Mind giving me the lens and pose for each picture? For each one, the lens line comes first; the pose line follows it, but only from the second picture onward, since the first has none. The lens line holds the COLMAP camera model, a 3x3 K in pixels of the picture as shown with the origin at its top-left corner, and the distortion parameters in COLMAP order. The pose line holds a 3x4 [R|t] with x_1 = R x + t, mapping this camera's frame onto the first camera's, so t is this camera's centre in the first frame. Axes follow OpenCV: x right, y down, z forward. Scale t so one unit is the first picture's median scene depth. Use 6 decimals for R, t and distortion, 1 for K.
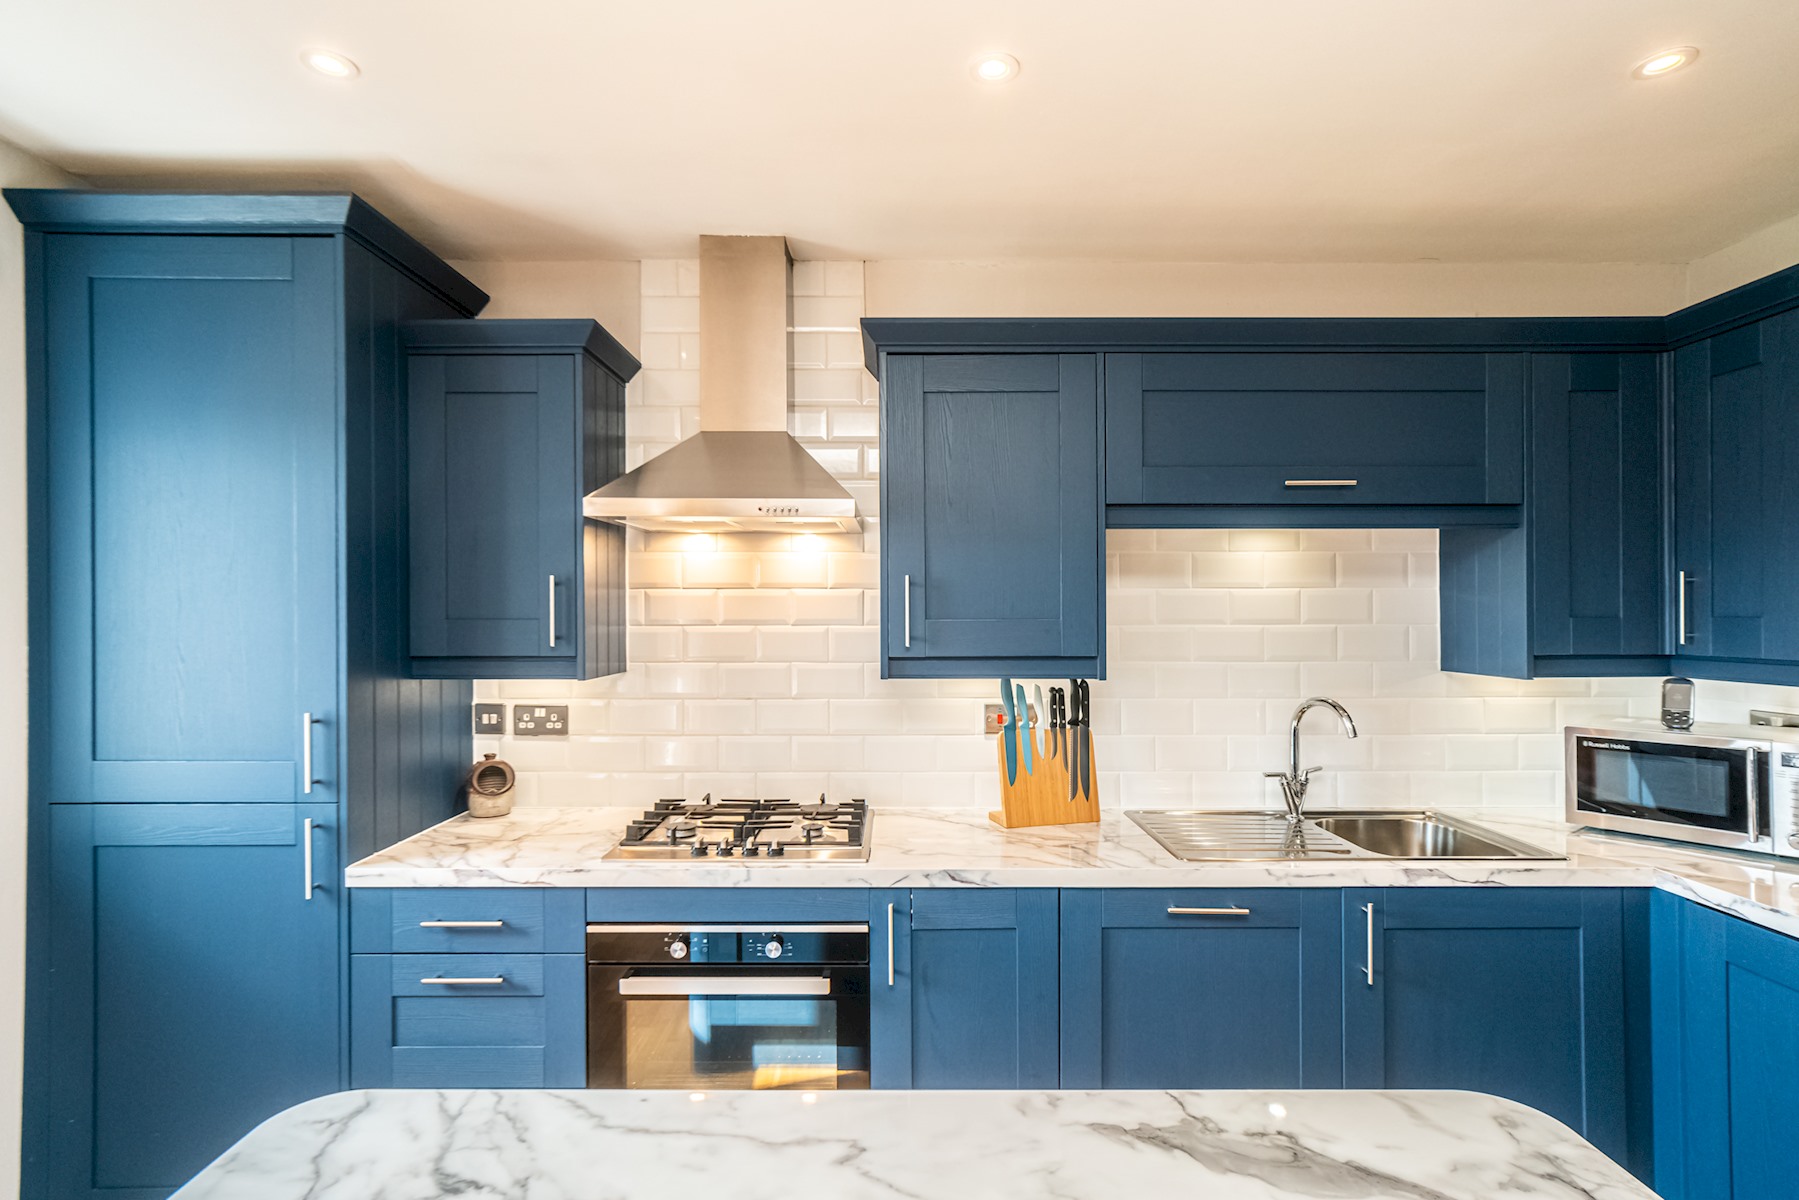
lens RADIAL K [[911.0, 0, 902.0], [0, 911.0, 613.9], [0, 0, 1]] dist [-0.015848, 0.017676]
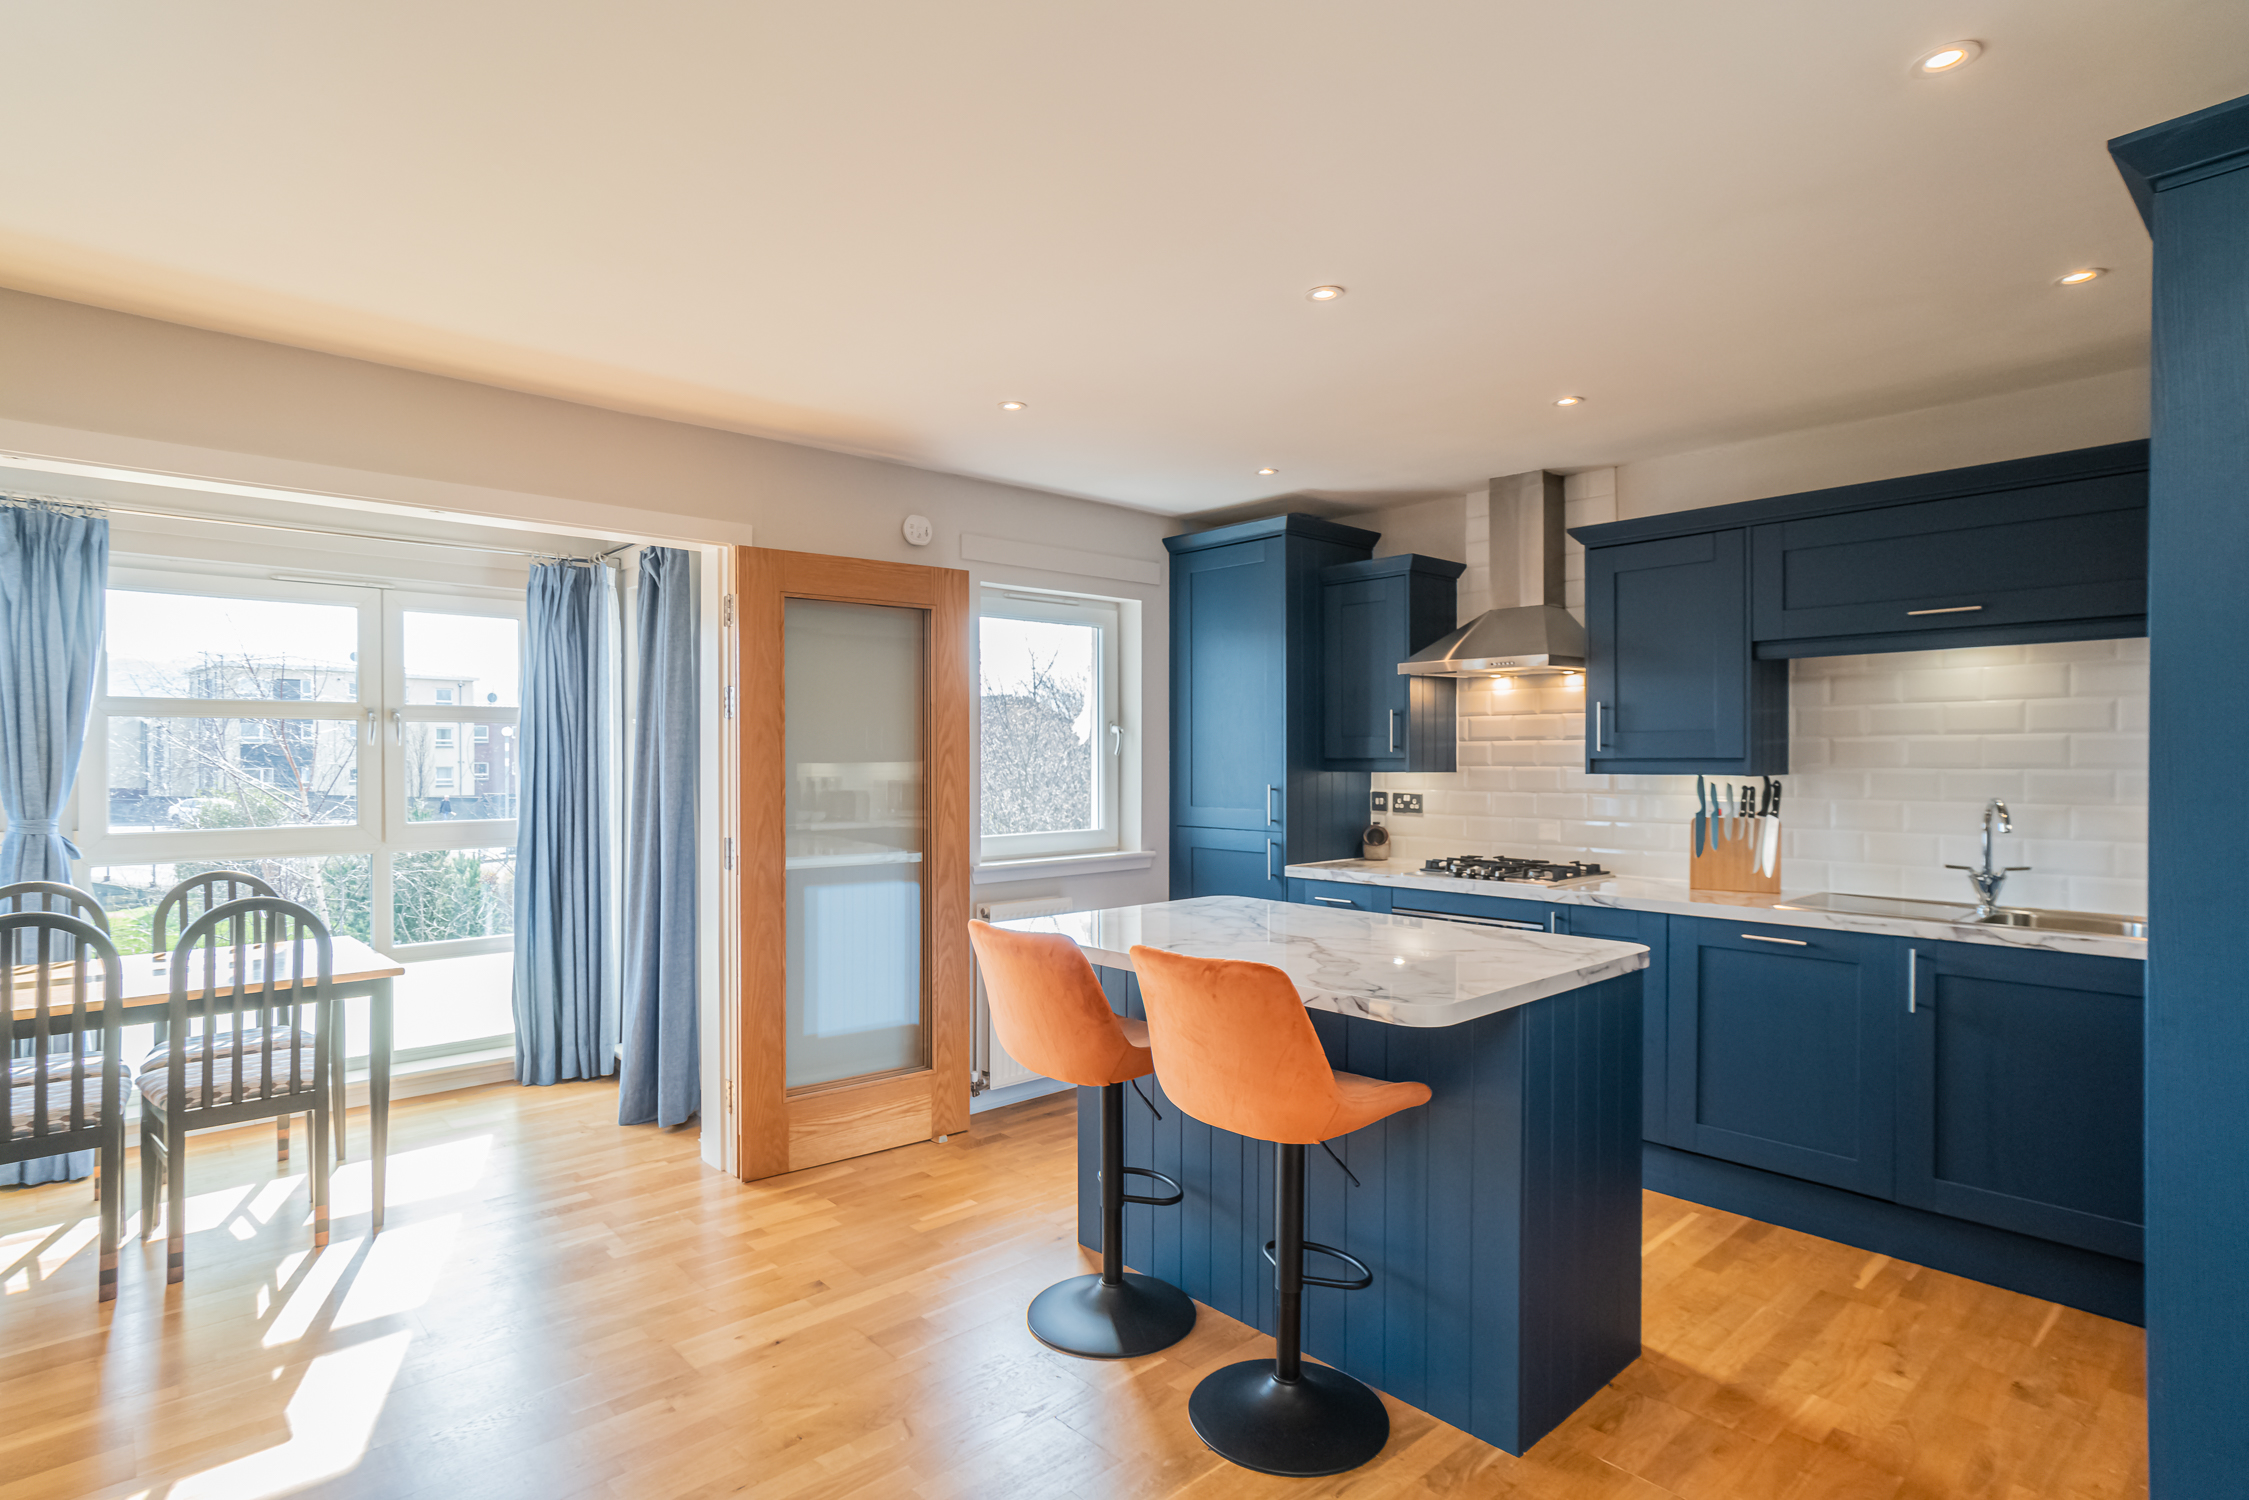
lens RADIAL K [[1154.8, 0, 1130.2], [0, 1154.8, 760.3], [0, 0, 1]] dist [0.016227, 0.000090]
pose [[0.675032, 0.001530, -0.737787, 0.789392], [0.001464, 0.999993, 0.003413, 0.039092], [0.737787, -0.003384, 0.675025, -0.727065]]
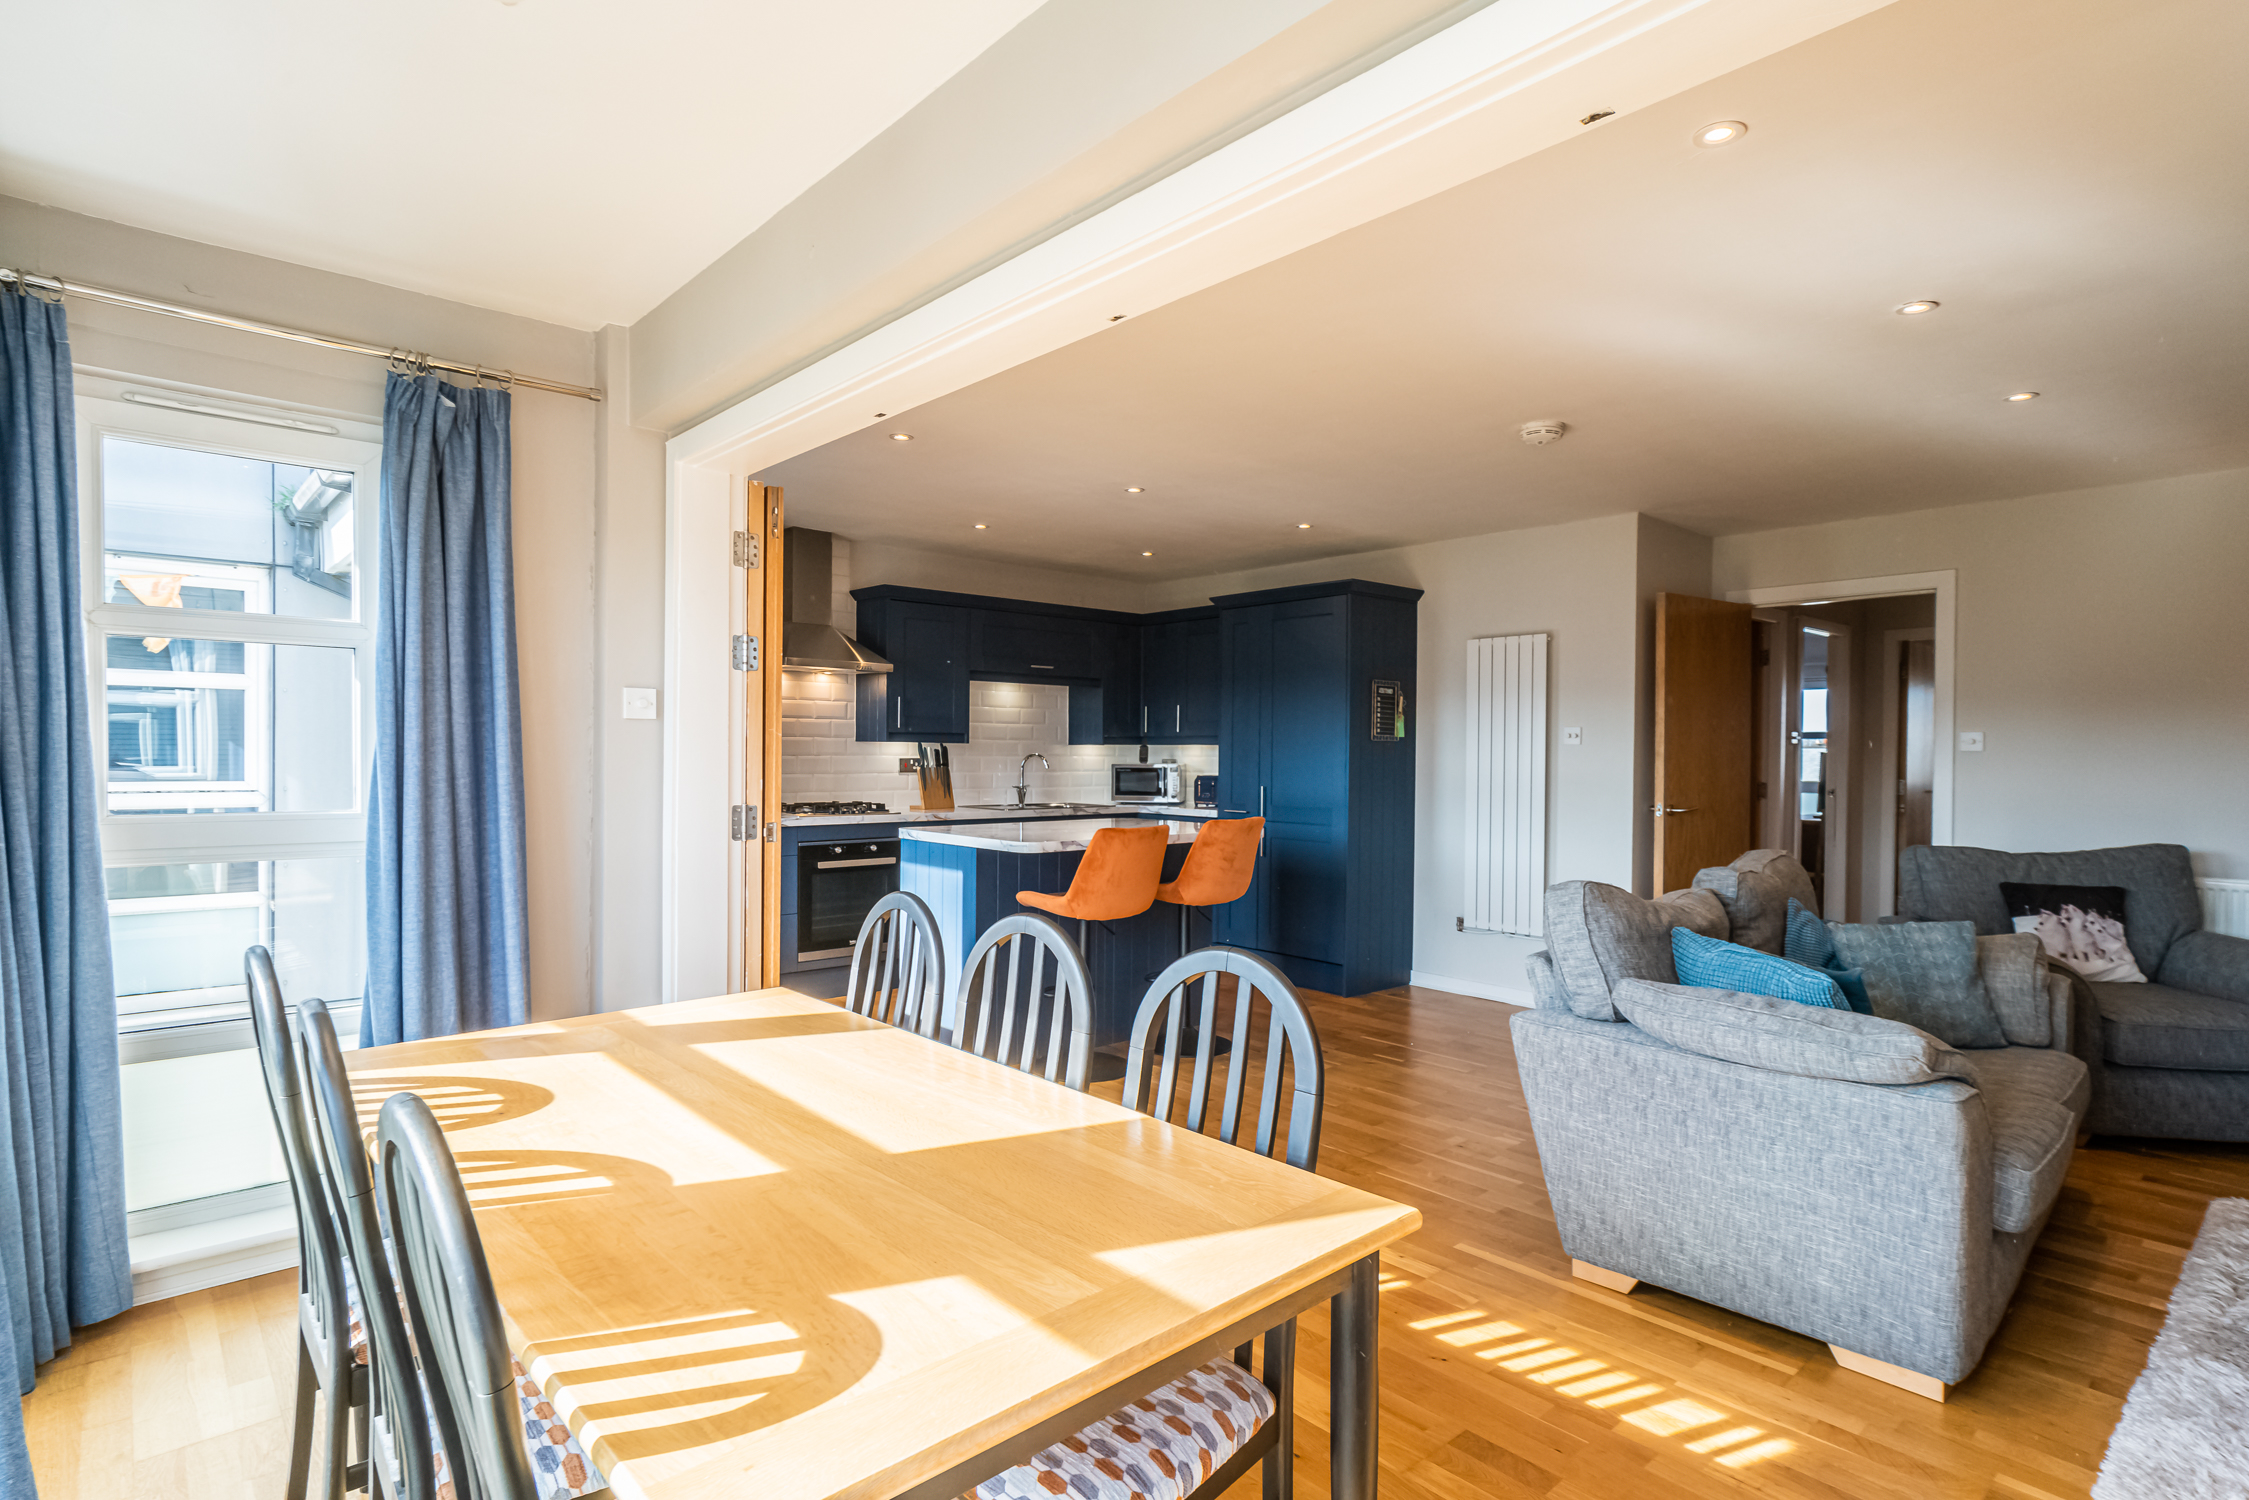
lens RADIAL K [[1138.9, 0, 1127.7], [0, 1138.9, 767.4], [0, 0, 1]] dist [-0.015848, 0.017676]
pose [[0.747613, -0.001962, 0.664132, -1.356478], [-0.011179, 0.999817, 0.015538, 0.078609], [-0.664041, -0.019040, 0.747454, -1.422417]]
